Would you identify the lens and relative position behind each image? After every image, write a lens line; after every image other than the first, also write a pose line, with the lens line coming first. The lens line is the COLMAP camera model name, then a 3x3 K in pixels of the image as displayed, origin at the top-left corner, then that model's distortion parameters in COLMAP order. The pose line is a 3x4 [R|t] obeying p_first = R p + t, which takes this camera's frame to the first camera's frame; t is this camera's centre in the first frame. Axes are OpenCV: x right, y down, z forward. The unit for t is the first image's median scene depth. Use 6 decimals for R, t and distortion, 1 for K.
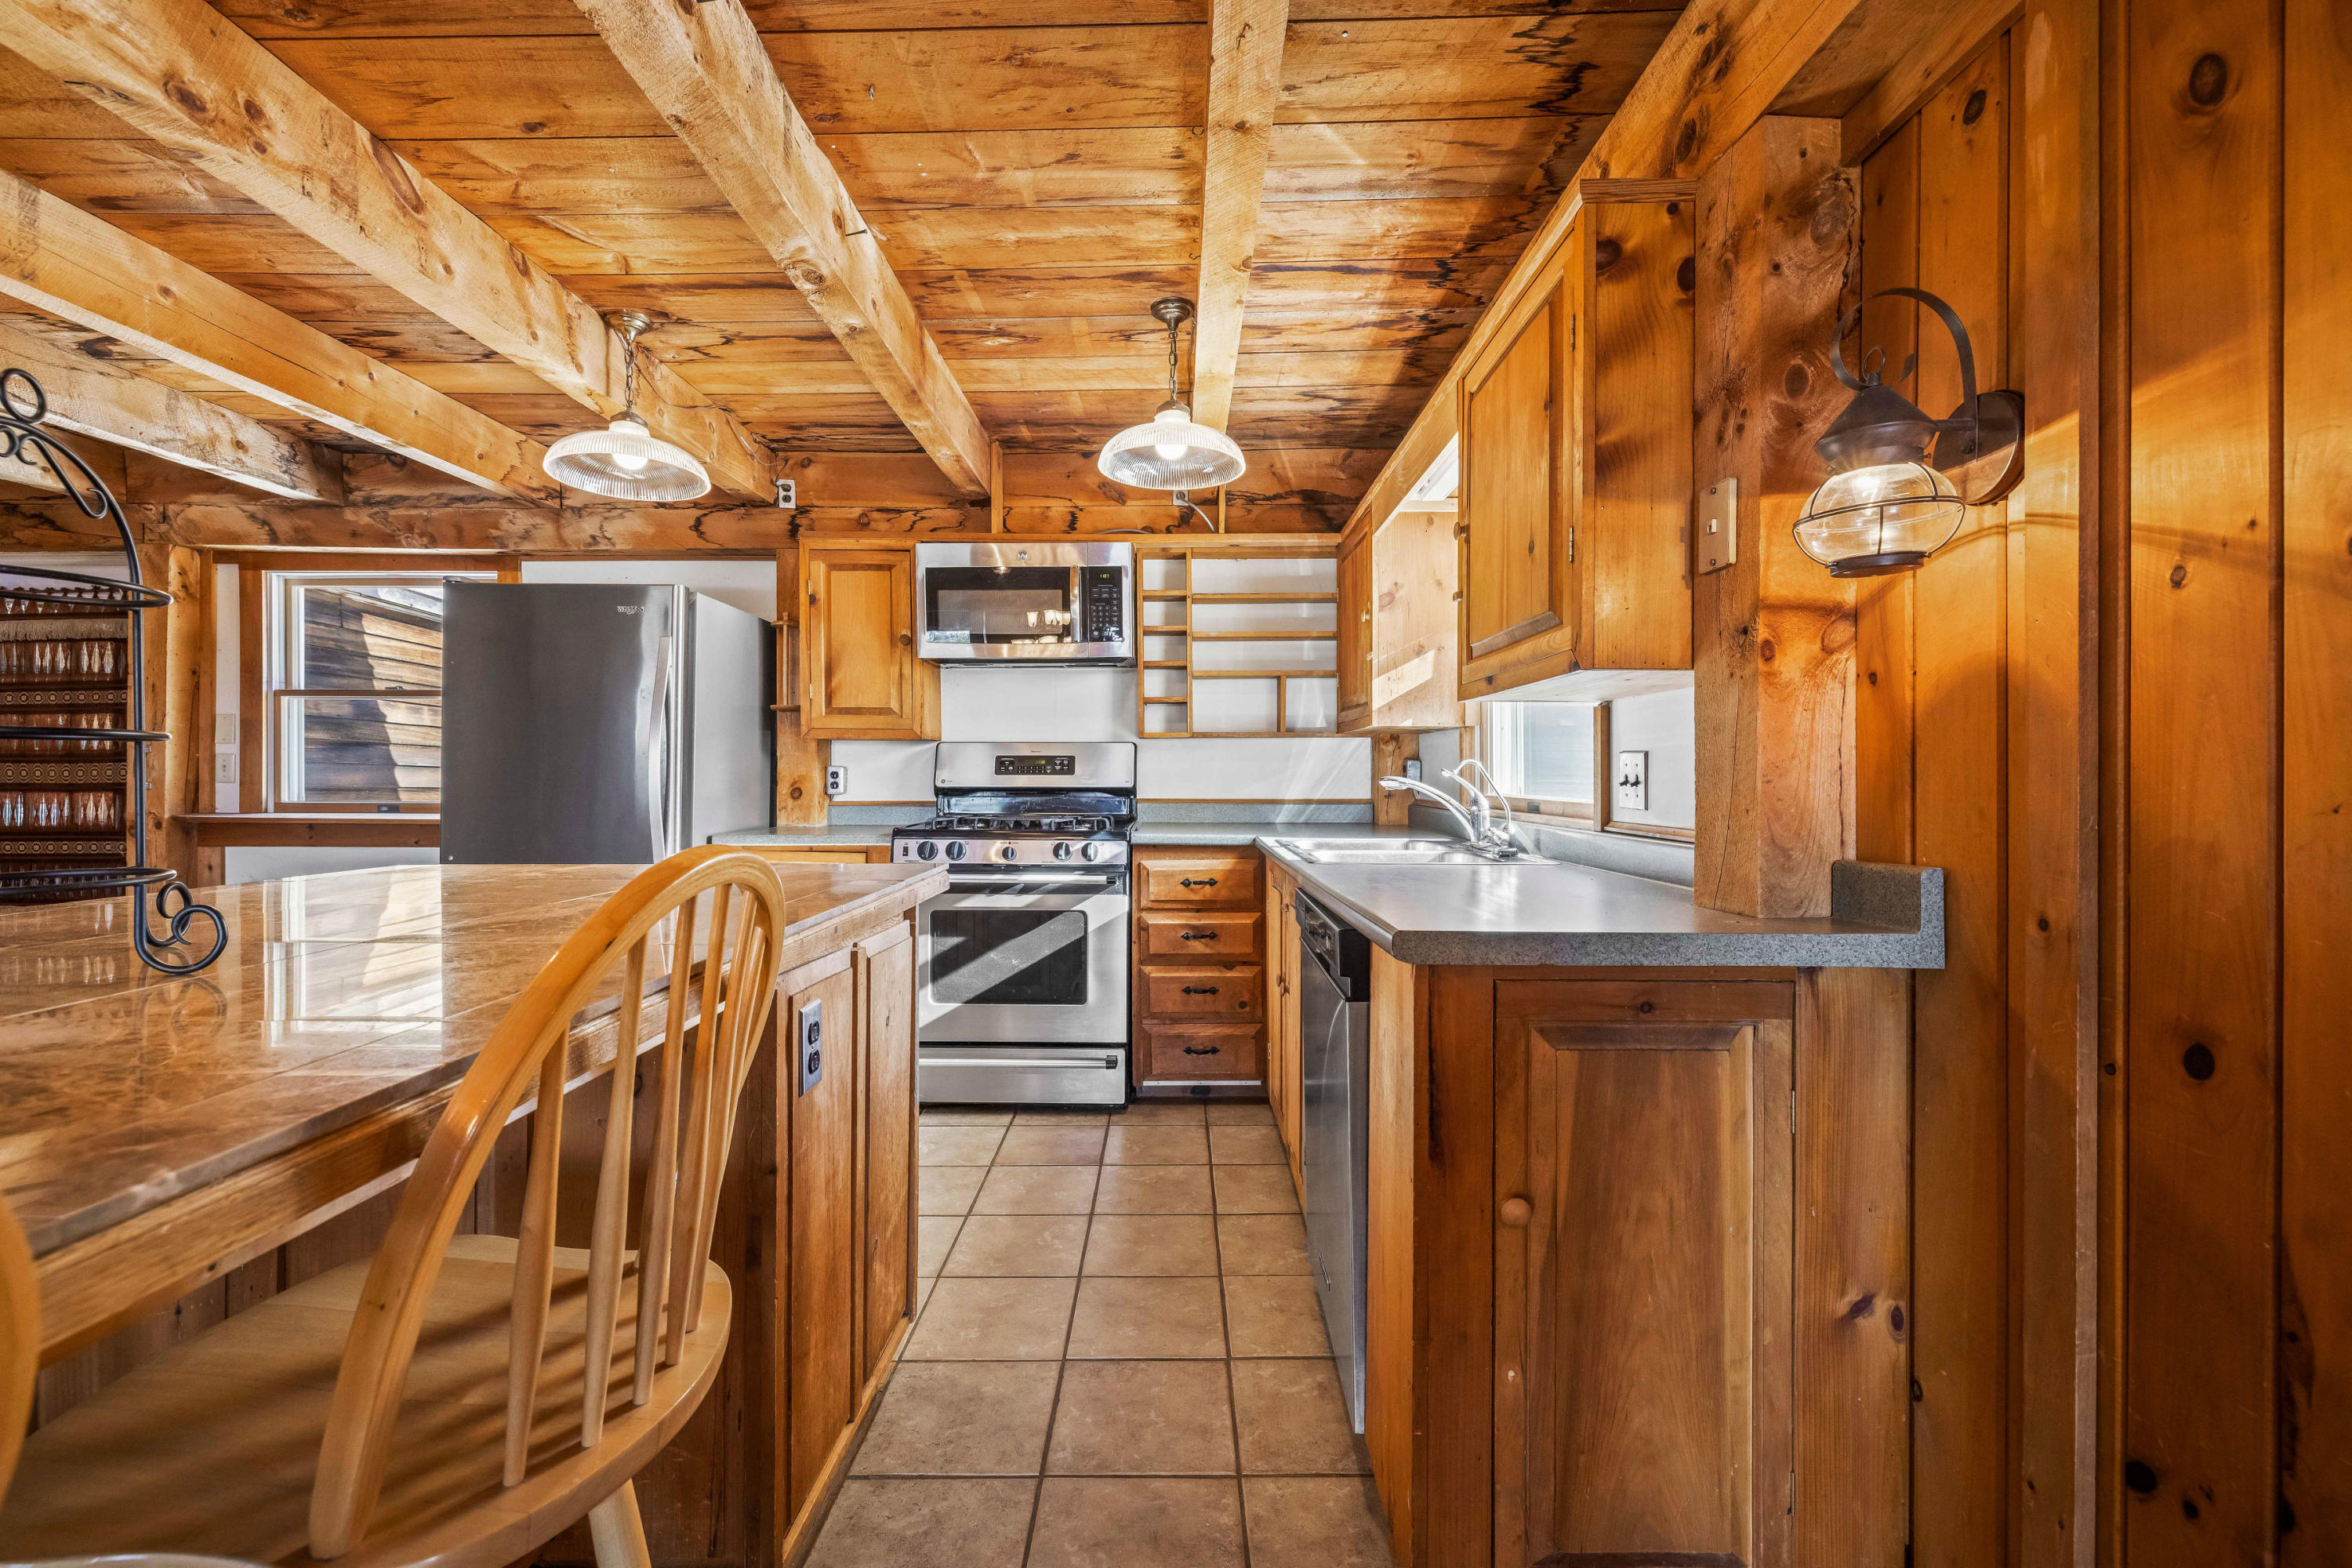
lens RADIAL K [[976.9, 0, 1168.5], [0, 976.9, 774.8], [0, 0, 1]] dist [-0.001333, -0.000246]
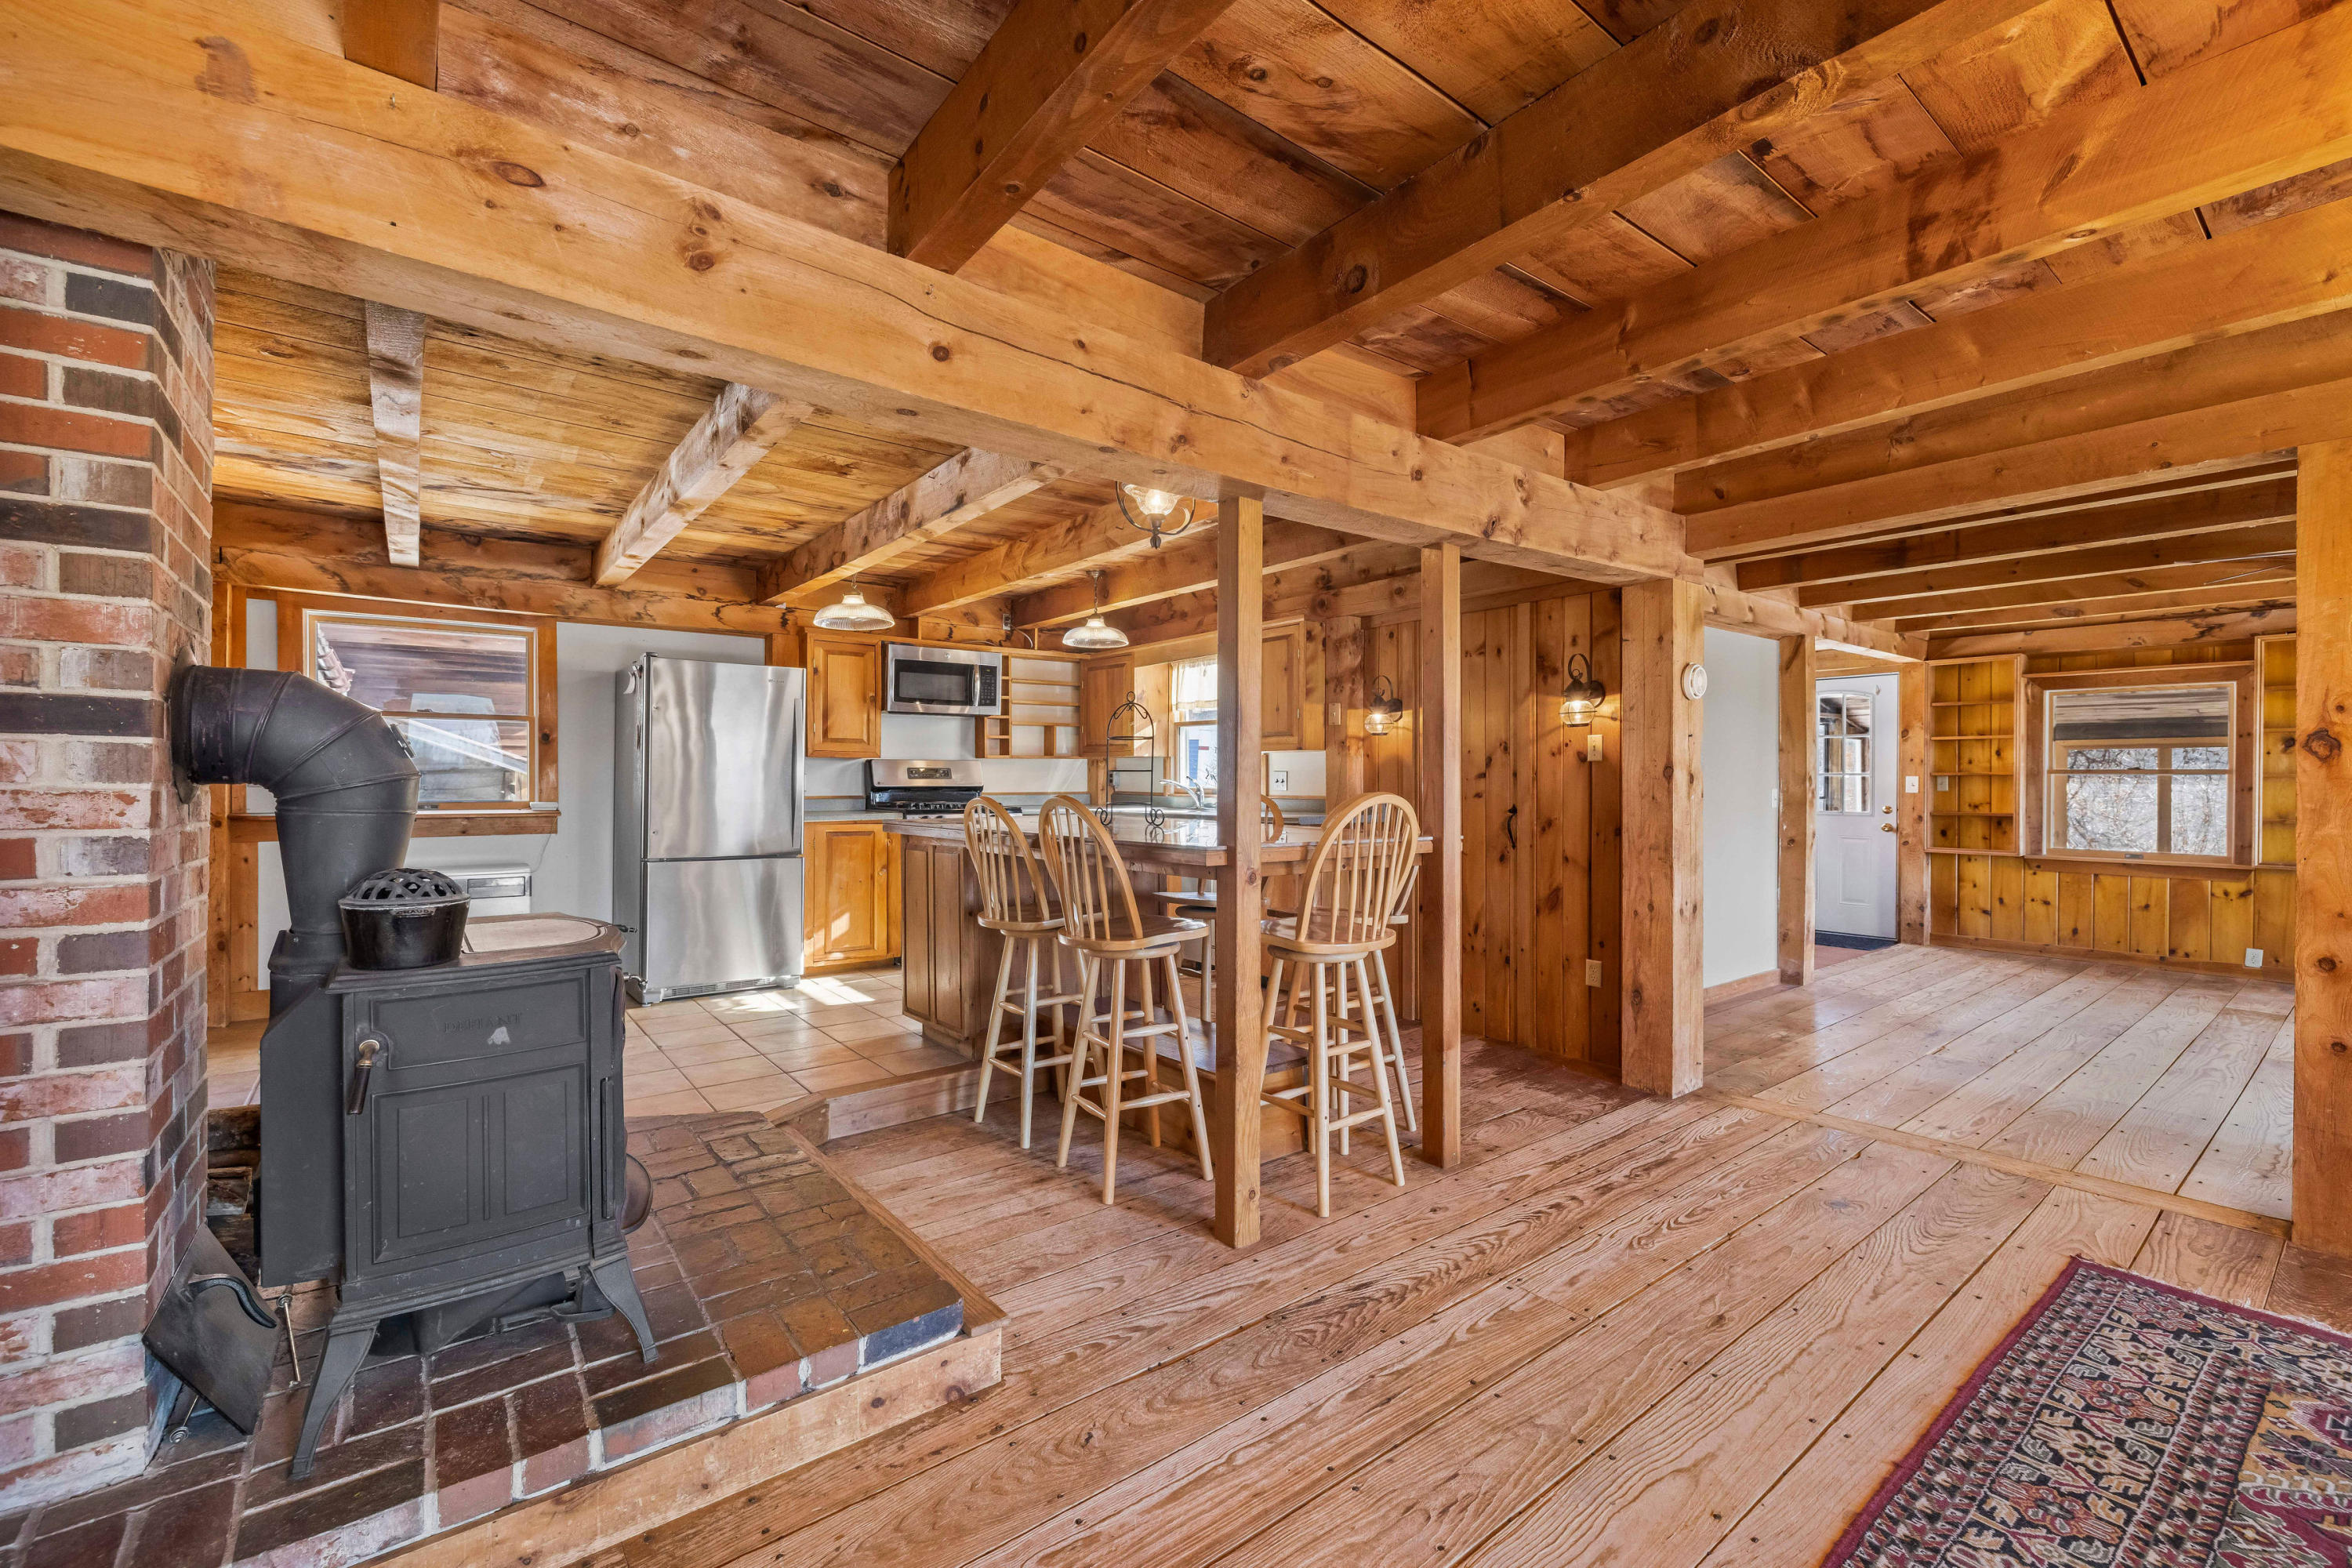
lens RADIAL K [[976.9, 0, 1152.0], [0, 976.9, 775.9], [0, 0, 1]] dist [-0.001333, -0.000246]
pose [[0.800653, 0.000897, 0.599127, -0.845526], [0.000396, 0.999998, -0.002026, -0.001984], [-0.599128, 0.001860, 0.800651, -0.600025]]
